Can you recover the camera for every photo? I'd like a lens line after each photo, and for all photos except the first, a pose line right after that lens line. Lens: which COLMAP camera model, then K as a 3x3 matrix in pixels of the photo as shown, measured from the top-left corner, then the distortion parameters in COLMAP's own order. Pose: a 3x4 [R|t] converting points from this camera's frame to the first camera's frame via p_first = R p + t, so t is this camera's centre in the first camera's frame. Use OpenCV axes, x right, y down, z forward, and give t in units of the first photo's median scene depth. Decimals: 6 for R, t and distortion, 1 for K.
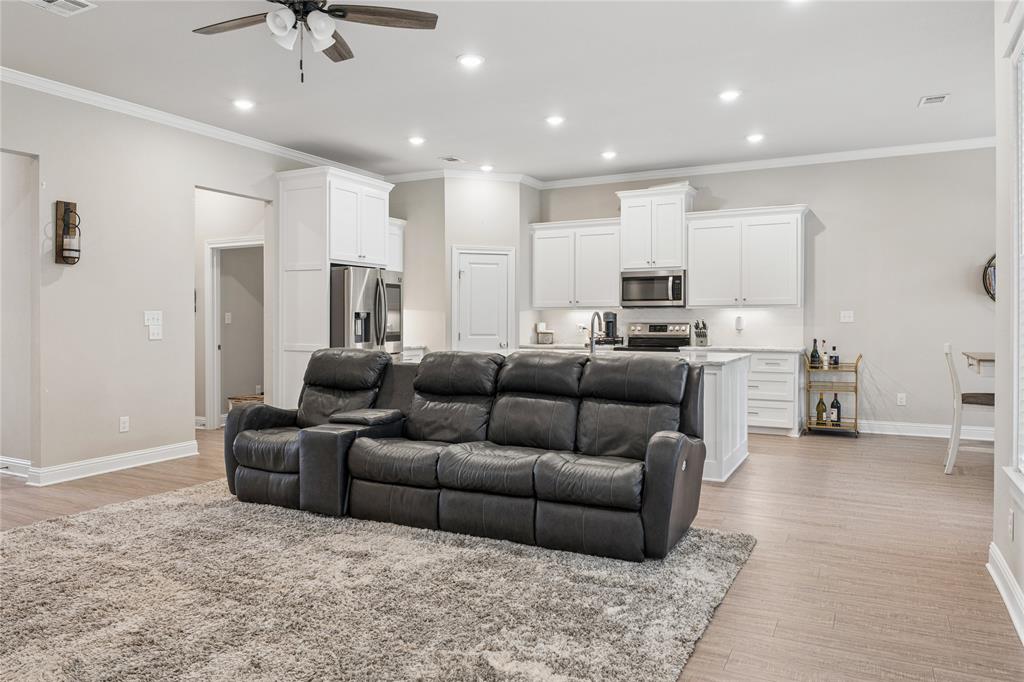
lens RADIAL K [[697.9, 0, 493.3], [0, 697.9, 325.4], [0, 0, 1]] dist [-0.000900, -0.010854]
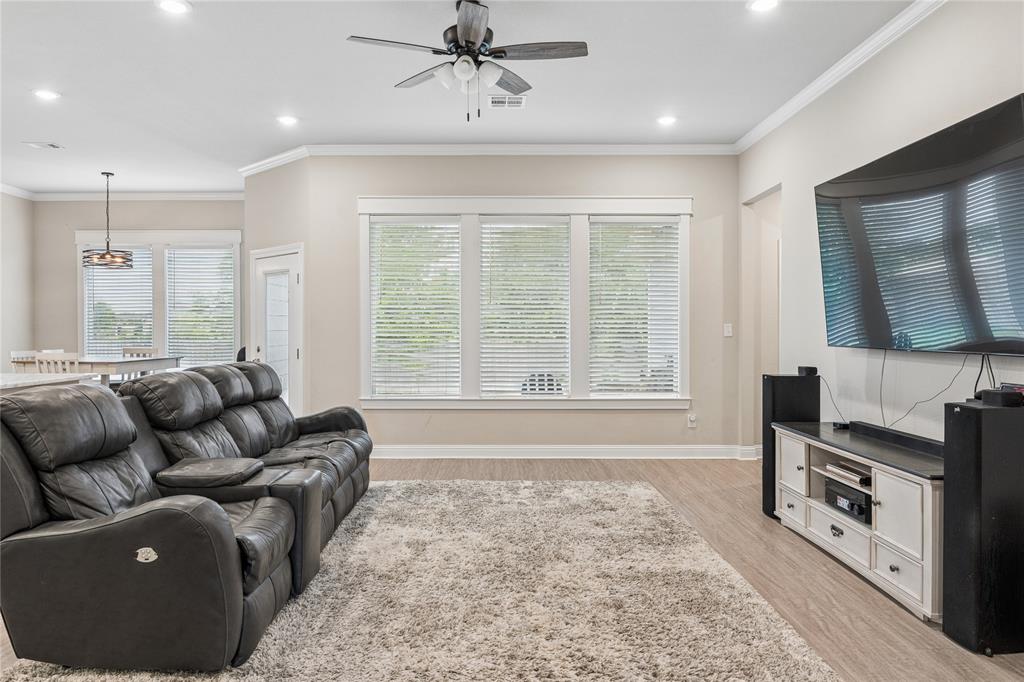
lens RADIAL K [[697.9, 0, 516.7], [0, 697.9, 340.4], [0, 0, 1]] dist [-0.000900, -0.010854]
pose [[-0.489880, -0.007848, 0.871755, -0.551742], [0.009271, 0.999856, 0.014212, -0.003377], [-0.871741, 0.015044, -0.489737, 0.630249]]
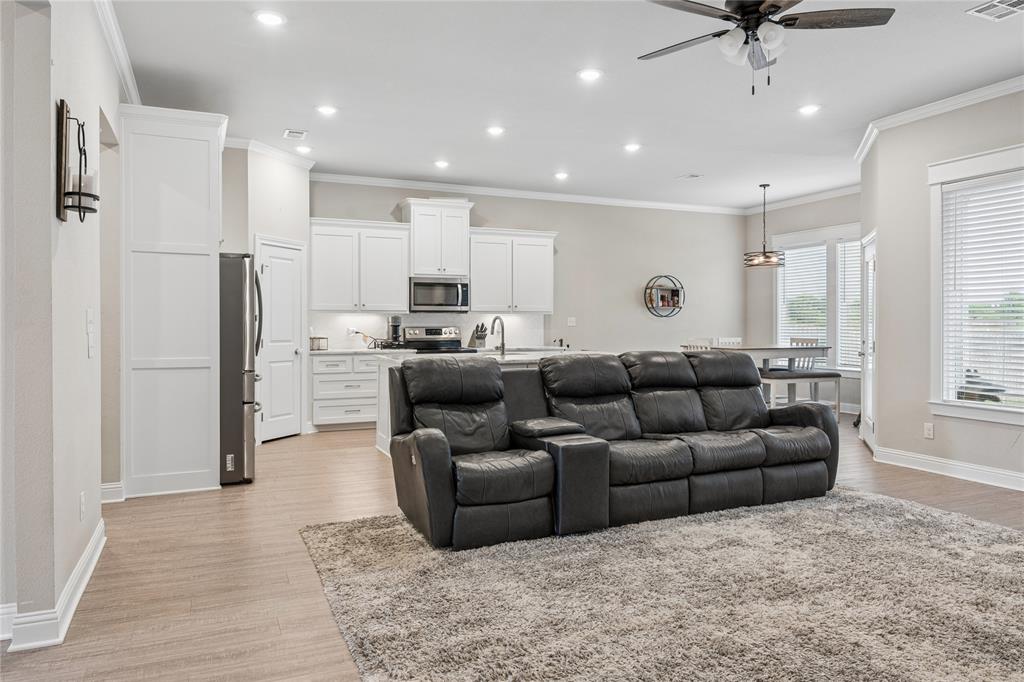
lens RADIAL K [[697.9, 0, 503.8], [0, 697.9, 332.0], [0, 0, 1]] dist [-0.000900, -0.010854]
pose [[0.620624, -0.008141, 0.784066, -0.559686], [0.005619, 0.999967, 0.005936, -0.001343], [-0.784088, 0.000722, 0.620649, 0.272809]]
